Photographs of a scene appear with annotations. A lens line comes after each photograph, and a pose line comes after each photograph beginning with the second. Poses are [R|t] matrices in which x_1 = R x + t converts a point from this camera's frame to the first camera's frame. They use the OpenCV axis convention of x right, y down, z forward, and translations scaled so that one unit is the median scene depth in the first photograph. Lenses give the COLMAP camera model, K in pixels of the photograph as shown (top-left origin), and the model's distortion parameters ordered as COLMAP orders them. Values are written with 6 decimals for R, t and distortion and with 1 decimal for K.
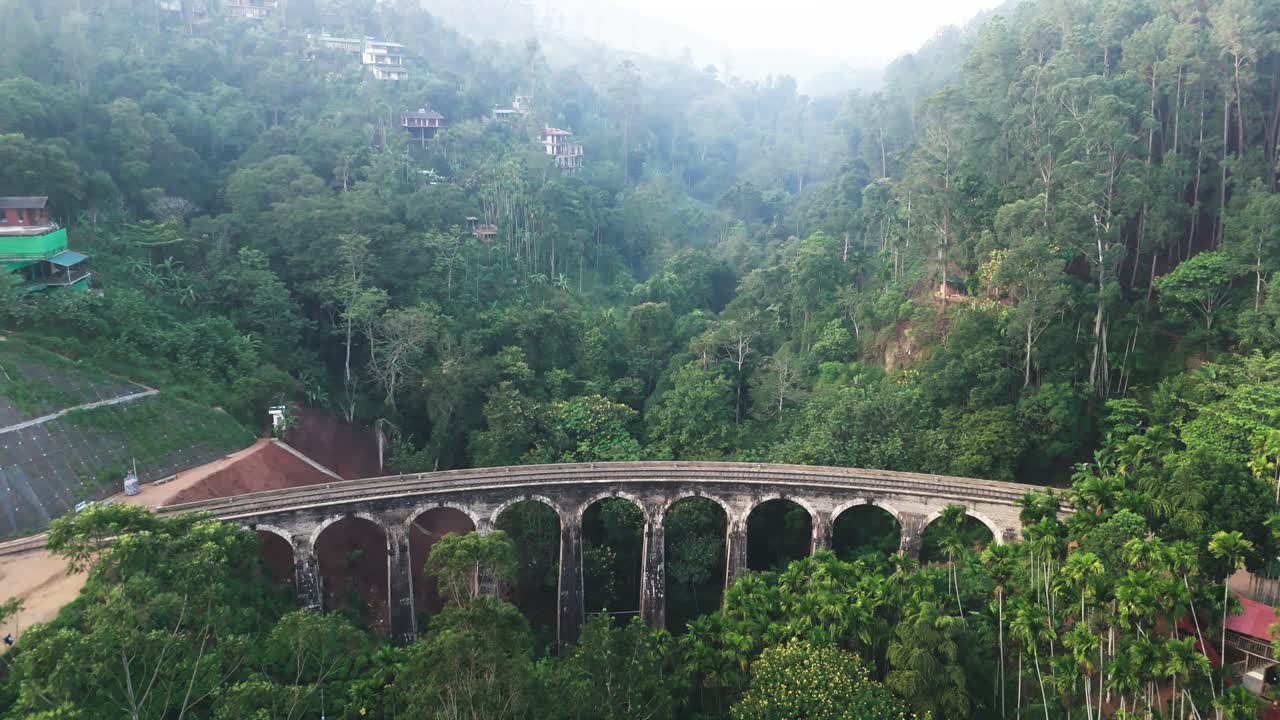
lens RADIAL K [[946.1, 0, 659.2], [0, 946.1, 362.0], [0, 0, 1]] dist [0.094040, -0.104522]
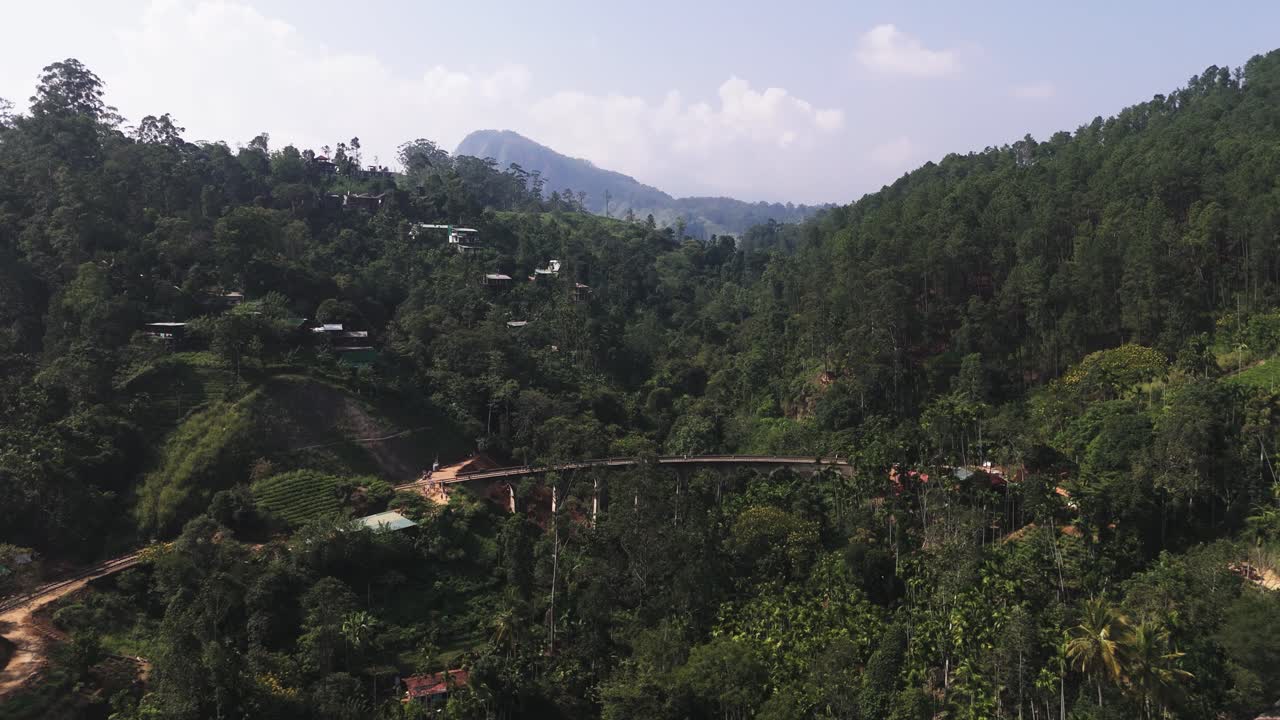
lens RADIAL K [[946.1, 0, 659.2], [0, 946.1, 362.0], [0, 0, 1]] dist [0.094040, -0.104522]
pose [[0.997862, -0.011997, 0.064243, -0.149070], [0.020633, 0.990561, -0.135508, 0.149064], [-0.062011, 0.136543, 0.988691, -0.848088]]
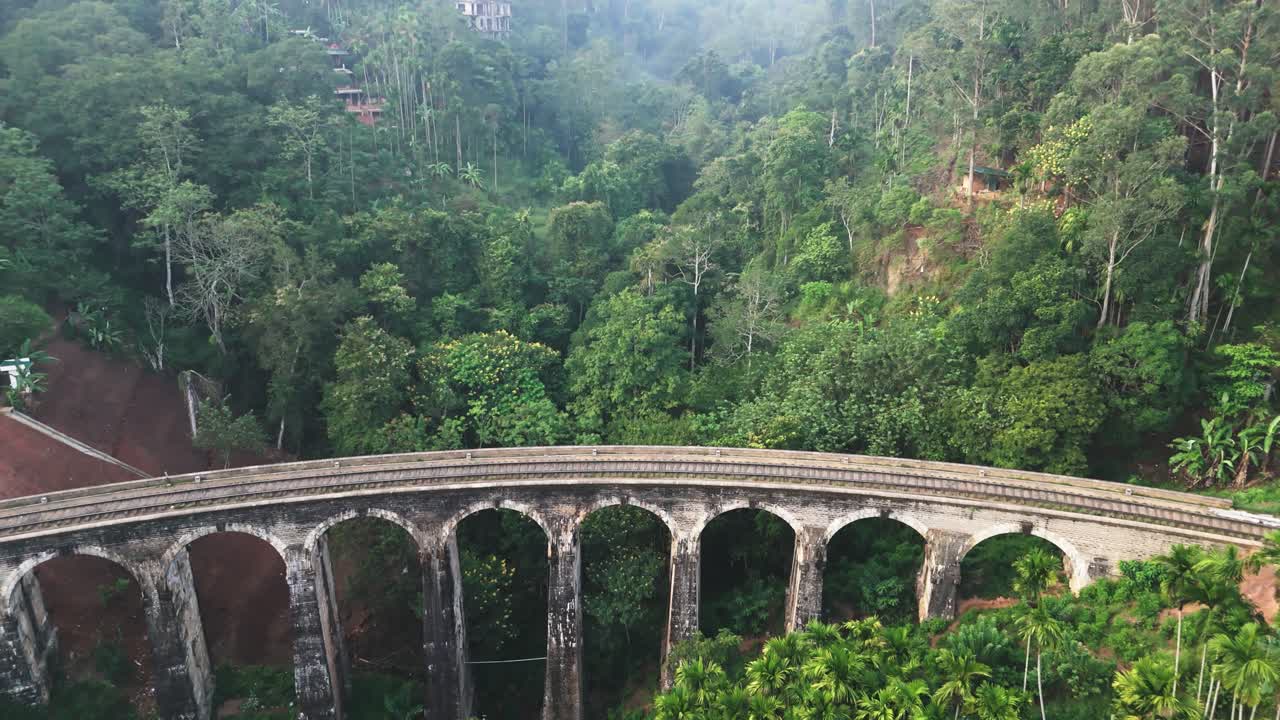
lens RADIAL K [[946.1, 0, 659.2], [0, 946.1, 362.0], [0, 0, 1]] dist [0.094040, -0.104522]
pose [[0.999397, -0.009052, 0.033527, 0.033795], [0.005268, 0.993777, 0.111263, -0.023967], [-0.034325, -0.111019, 0.993225, 0.277310]]
